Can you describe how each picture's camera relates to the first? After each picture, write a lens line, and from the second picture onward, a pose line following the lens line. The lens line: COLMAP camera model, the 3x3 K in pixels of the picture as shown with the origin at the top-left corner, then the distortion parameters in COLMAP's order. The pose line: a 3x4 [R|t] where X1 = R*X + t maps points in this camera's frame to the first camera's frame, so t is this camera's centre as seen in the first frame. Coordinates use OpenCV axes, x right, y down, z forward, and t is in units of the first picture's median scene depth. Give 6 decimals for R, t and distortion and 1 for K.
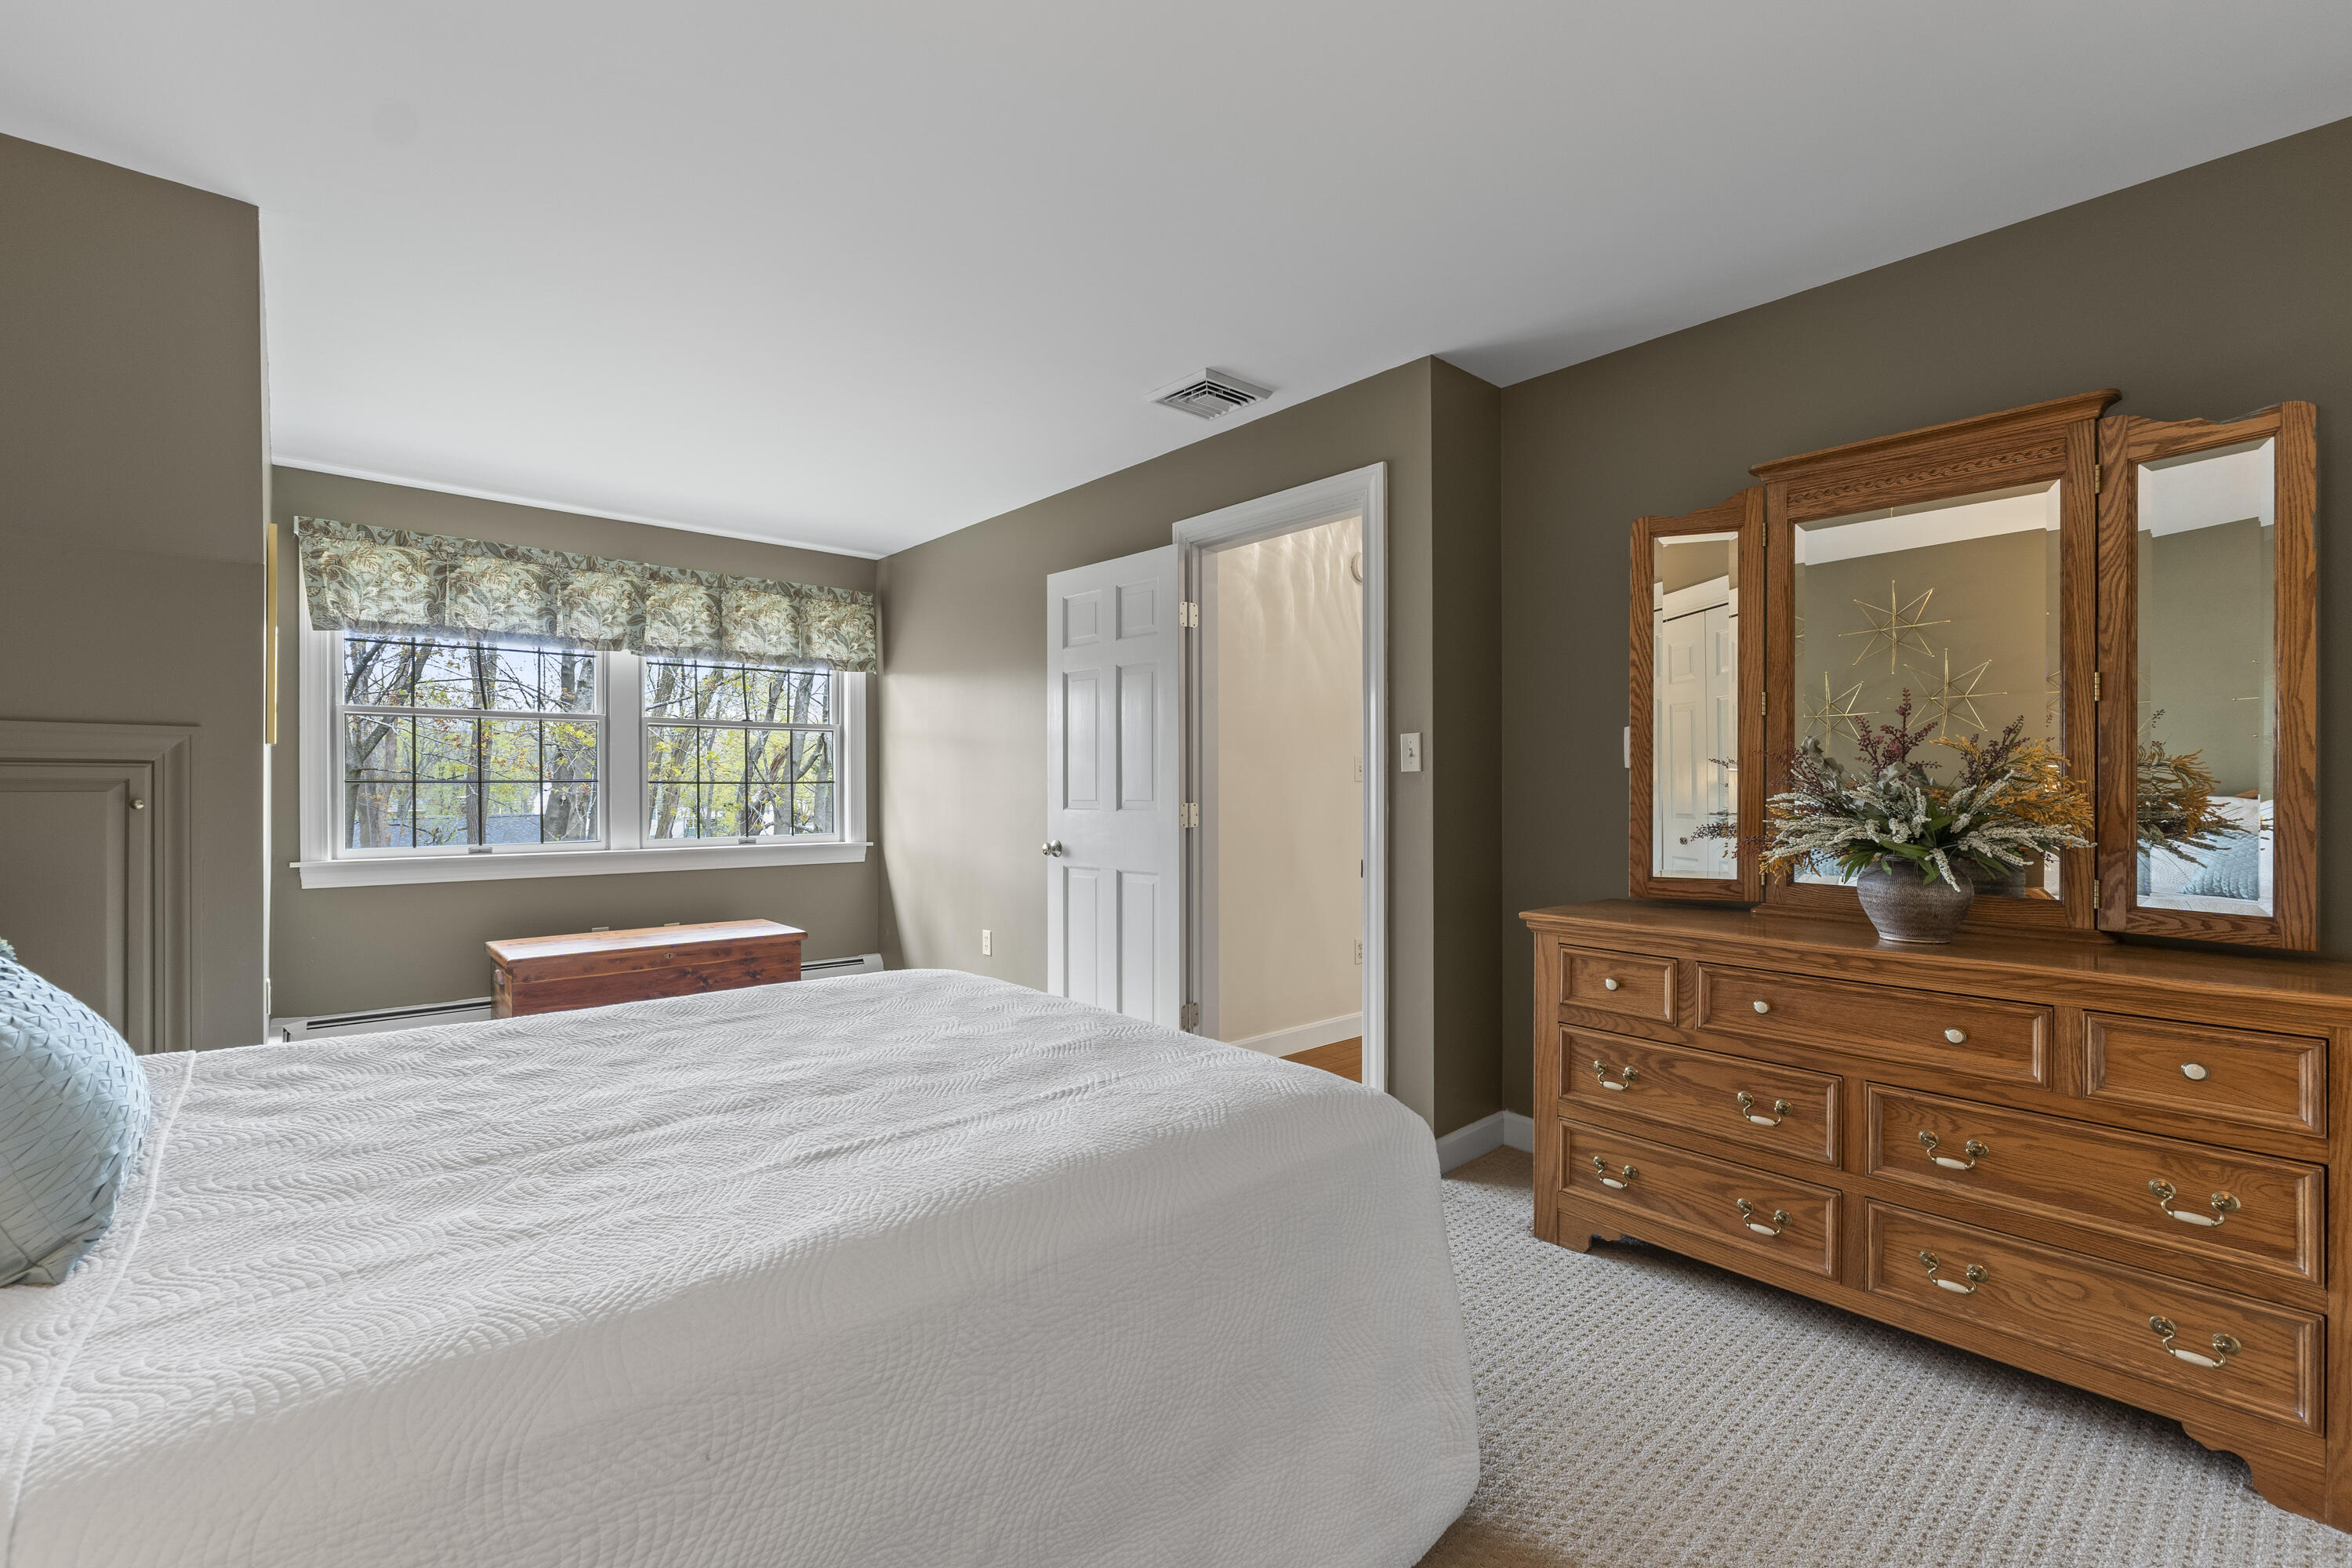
lens RADIAL K [[1022.1, 0, 1176.0], [0, 1022.1, 784.0], [0, 0, 1]] dist [-0.001454, -0.000327]
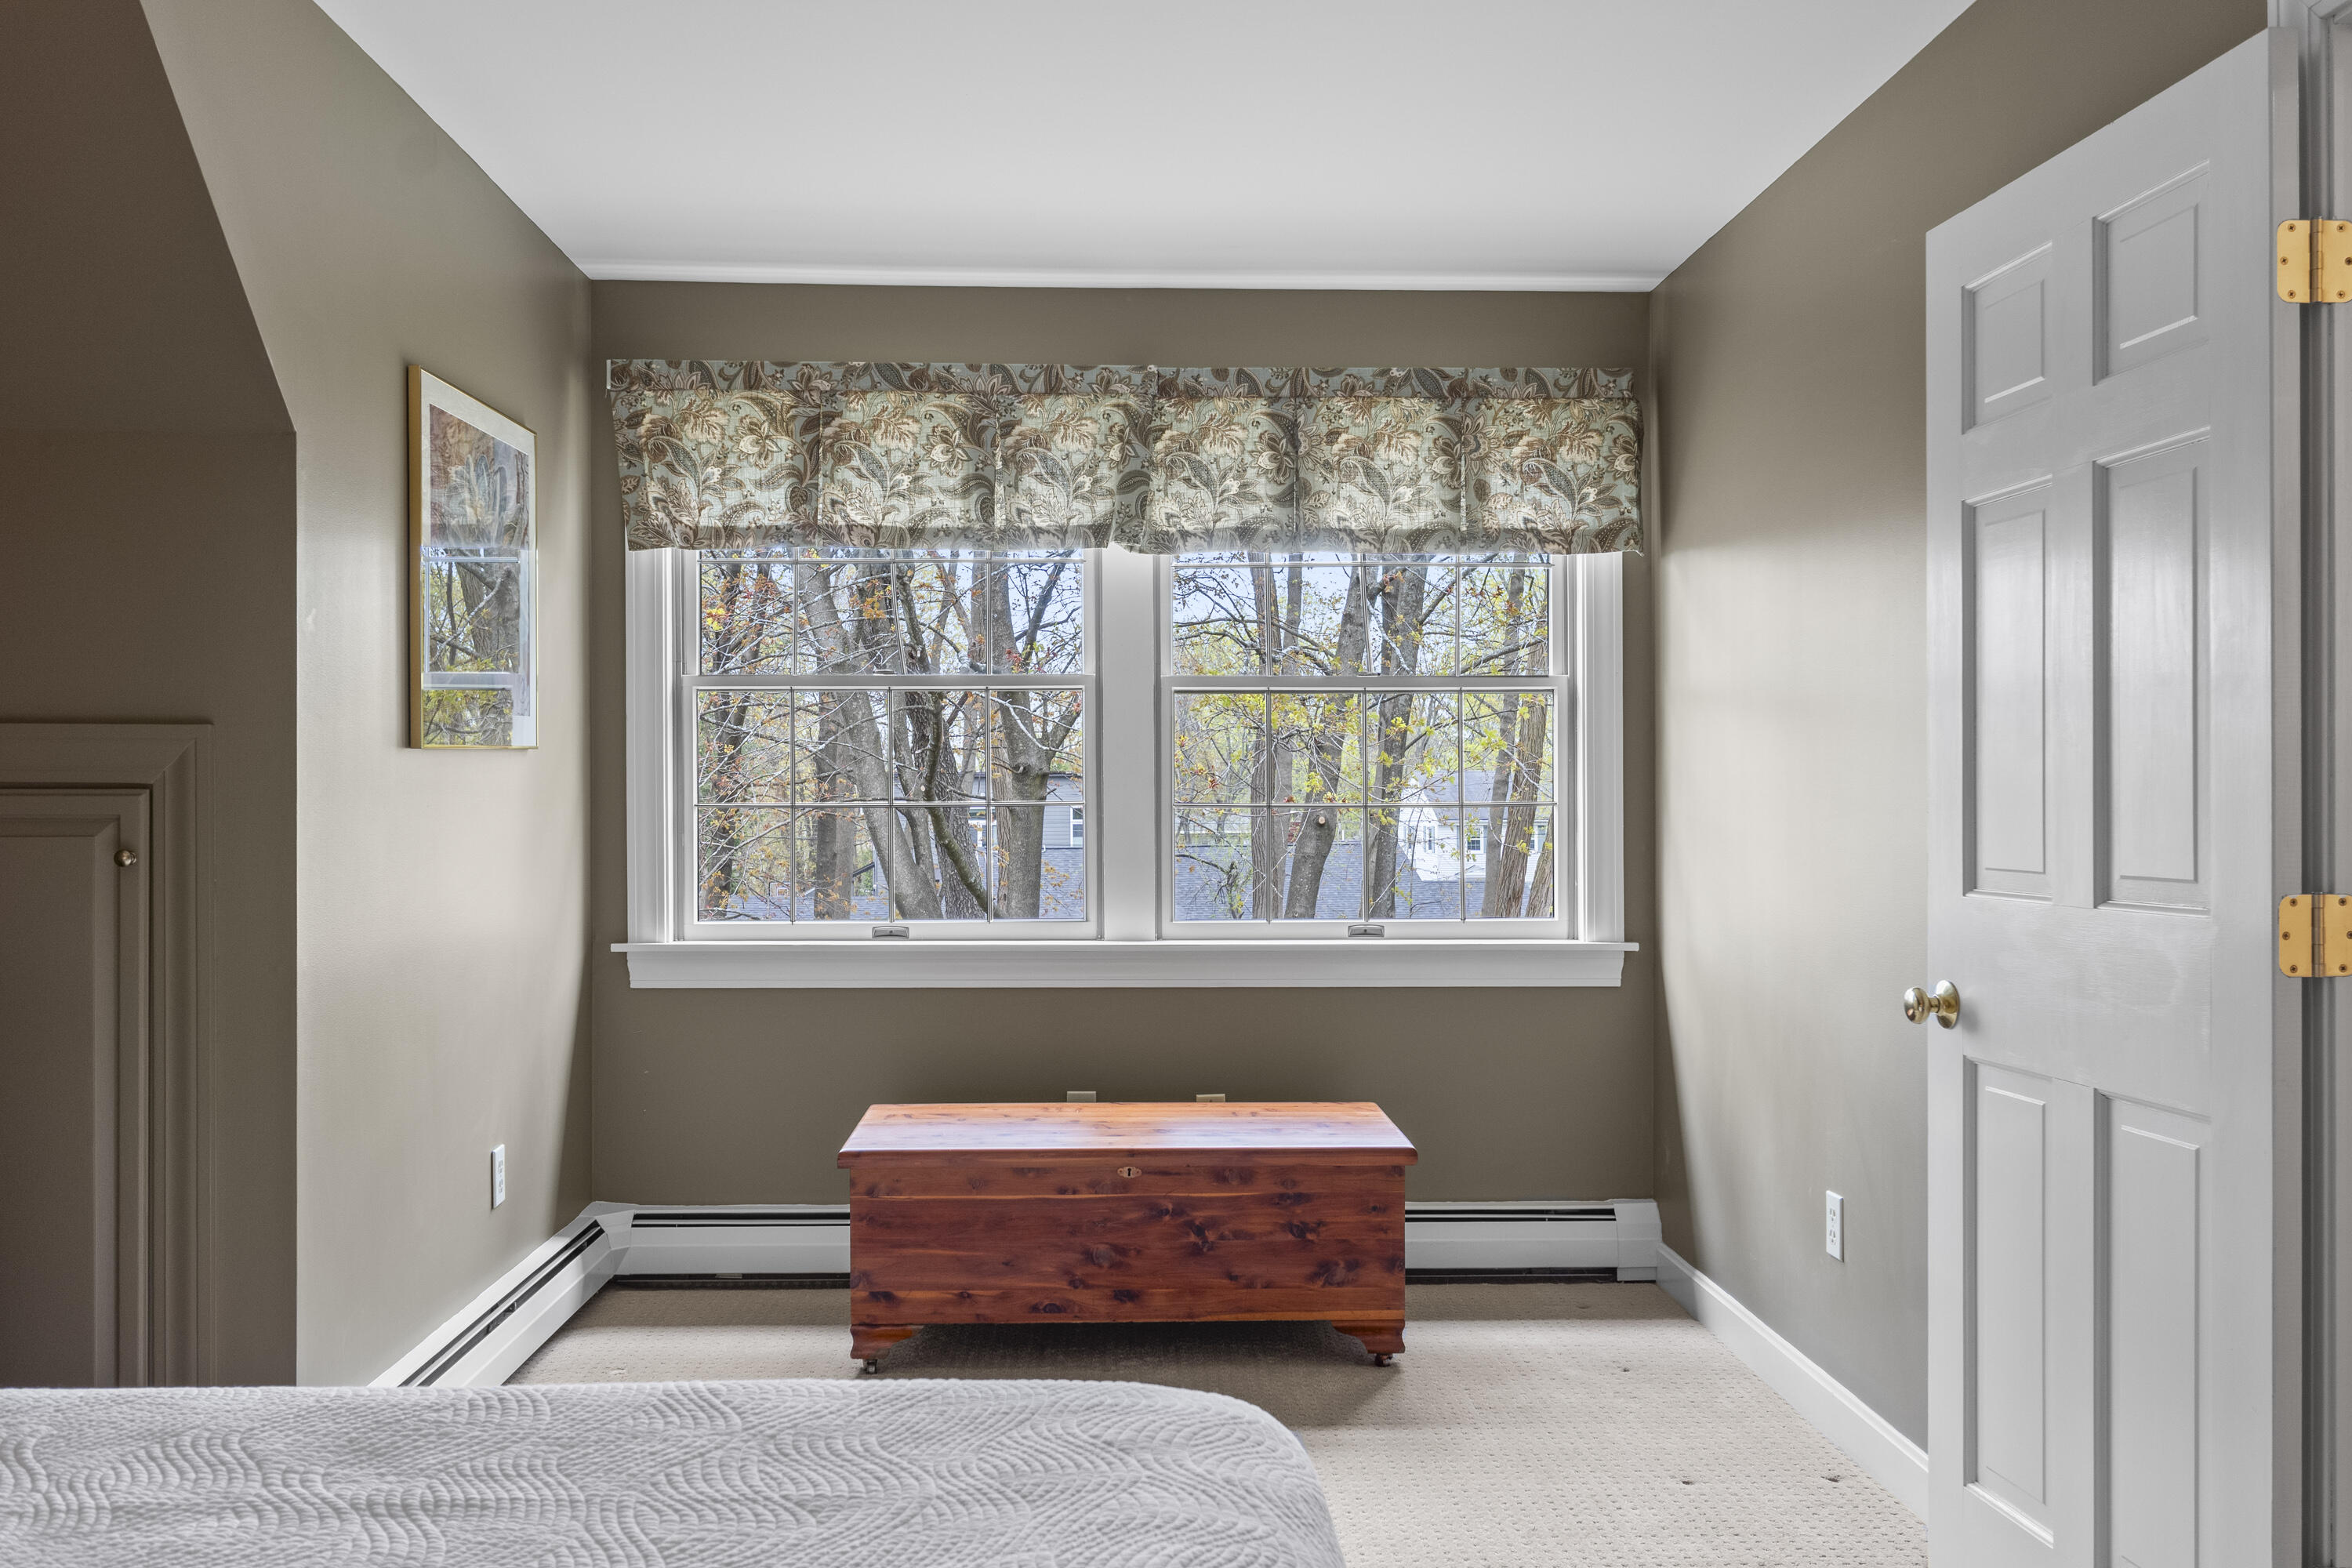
lens RADIAL K [[1957.1, 0, 1176.0], [0, 1957.1, 784.0], [0, 0, 1]] dist [0.011682, 0.005629]
pose [[0.770938, -0.003733, -0.636899, 0.100906], [0.002238, 0.999993, -0.003152, -0.010375], [0.636906, 0.001005, 0.770941, 0.289762]]
